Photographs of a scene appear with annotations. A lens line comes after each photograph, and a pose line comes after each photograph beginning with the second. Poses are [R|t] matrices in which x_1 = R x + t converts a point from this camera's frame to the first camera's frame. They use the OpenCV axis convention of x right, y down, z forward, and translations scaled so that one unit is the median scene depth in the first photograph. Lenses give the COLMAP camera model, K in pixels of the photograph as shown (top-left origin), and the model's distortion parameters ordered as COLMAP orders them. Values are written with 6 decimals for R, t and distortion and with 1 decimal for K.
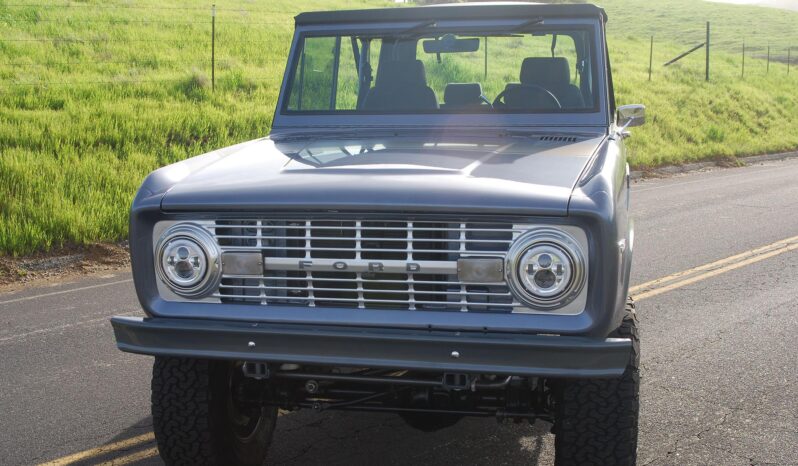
lens RADIAL K [[951.3, 0, 399.0], [0, 951.3, 233.0], [0, 0, 1]] dist [-0.116986, 0.027536]
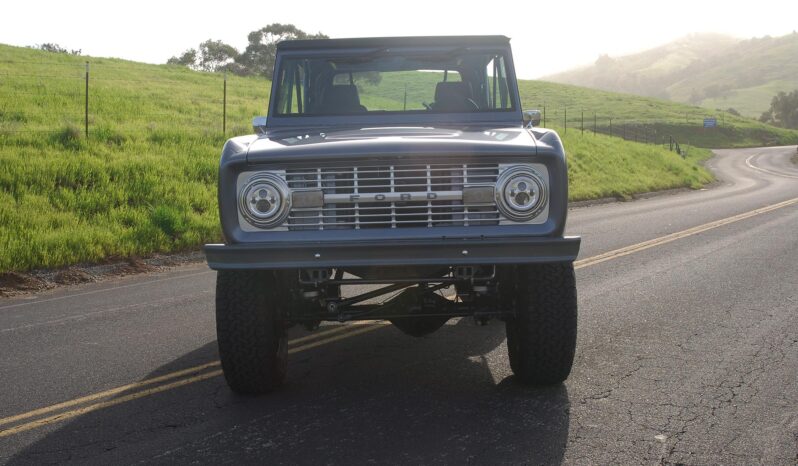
lens RADIAL K [[951.3, 0, 399.0], [0, 951.3, 233.0], [0, 0, 1]] dist [-0.116986, 0.027536]
pose [[0.977329, -0.025446, 0.210193, -0.329703], [0.042058, 0.996300, -0.074945, 0.192432], [-0.207508, 0.082086, 0.974783, -0.391988]]
